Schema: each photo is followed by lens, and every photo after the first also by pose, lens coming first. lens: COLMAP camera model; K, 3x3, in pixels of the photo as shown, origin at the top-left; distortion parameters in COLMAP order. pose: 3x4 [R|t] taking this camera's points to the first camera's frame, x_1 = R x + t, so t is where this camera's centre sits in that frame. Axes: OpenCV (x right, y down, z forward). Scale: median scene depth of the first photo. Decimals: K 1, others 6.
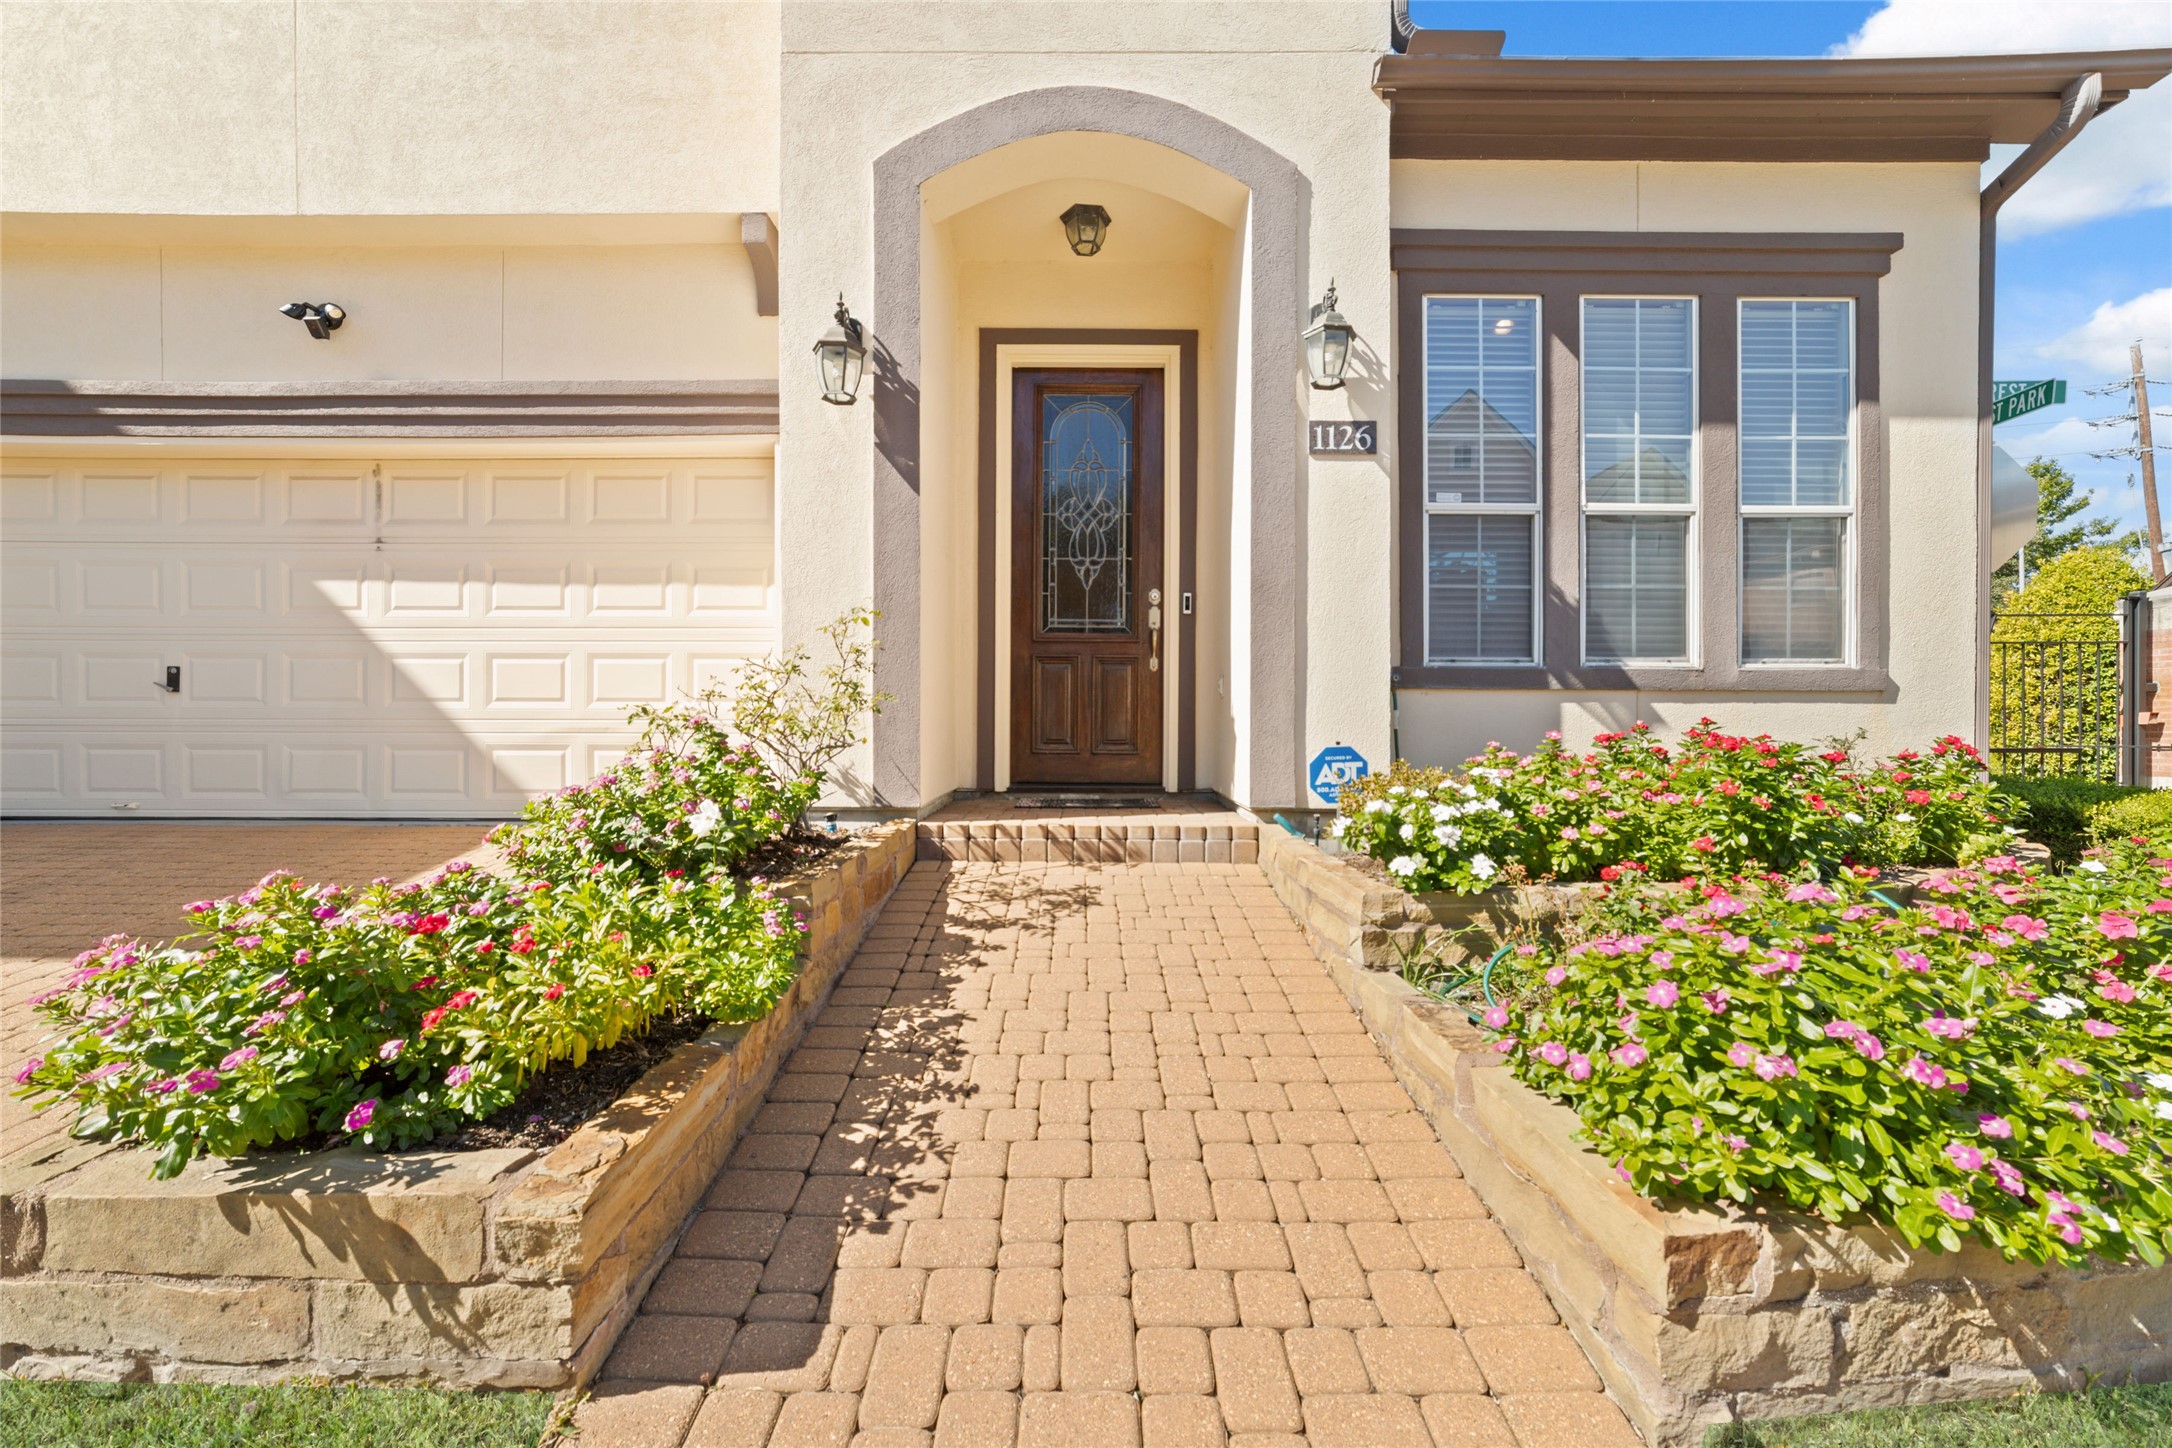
lens RADIAL K [[841.2, 0, 1086.8], [0, 841.2, 747.3], [0, 0, 1]] dist [-0.002044, 0.000033]
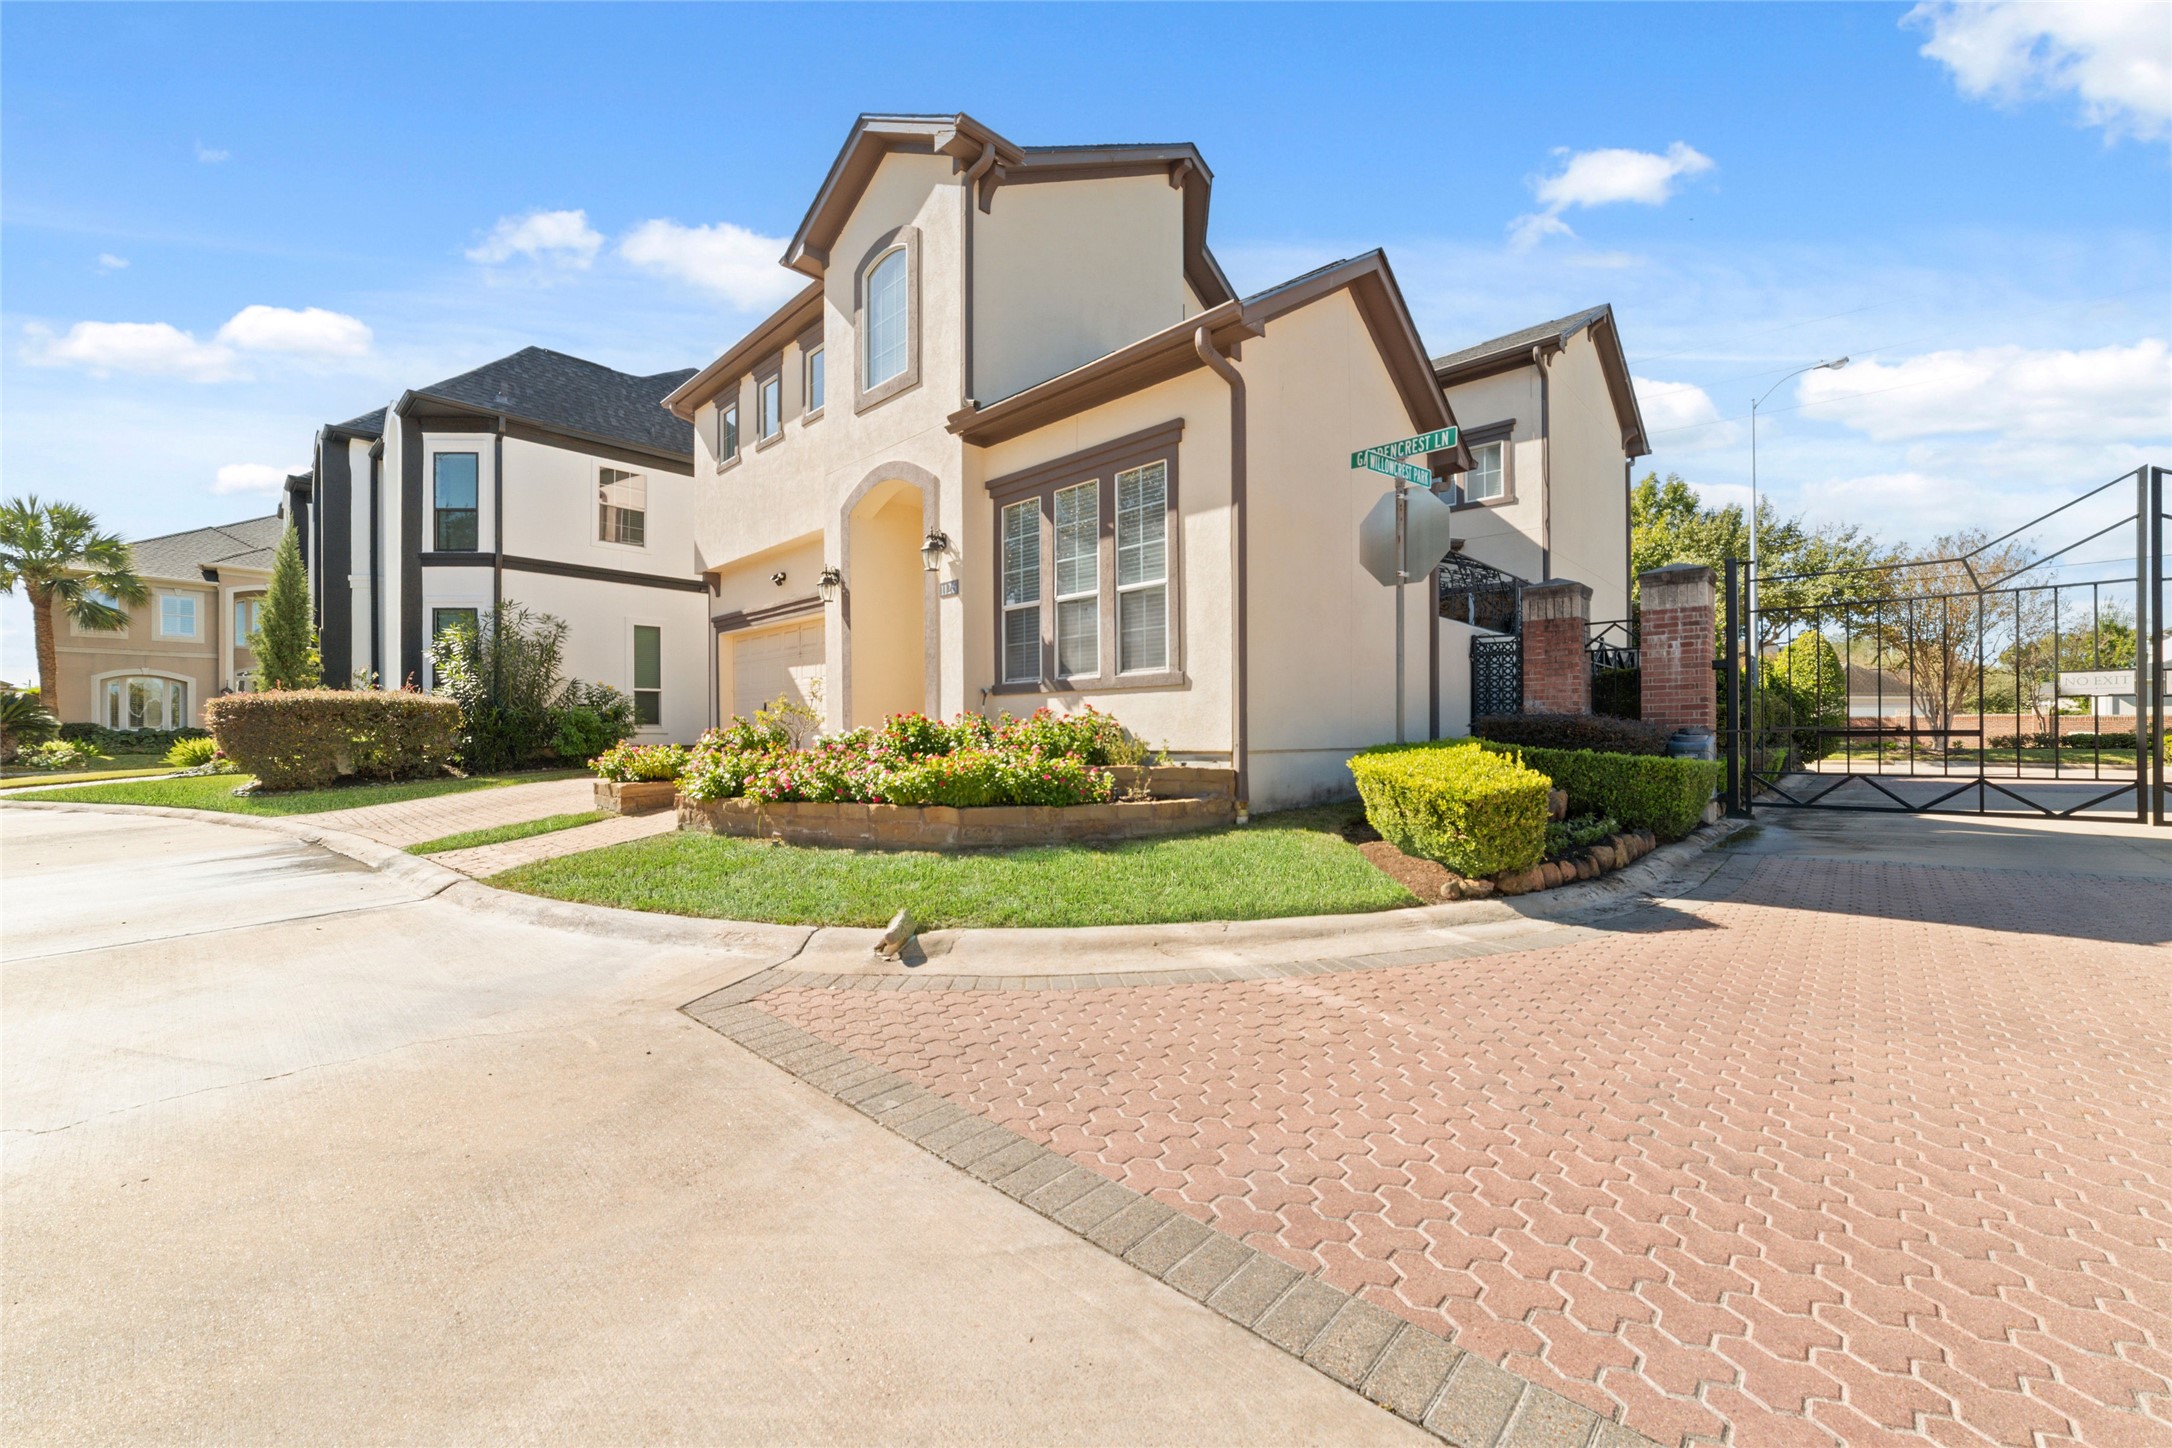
lens RADIAL K [[841.2, 0, 1082.5], [0, 841.2, 728.3], [0, 0, 1]] dist [-0.002044, 0.000033]
pose [[0.721618, -0.016315, -0.692099, 1.986934], [0.012603, 0.999866, -0.010430, 0.037944], [0.692177, -0.001196, 0.721727, -0.375500]]
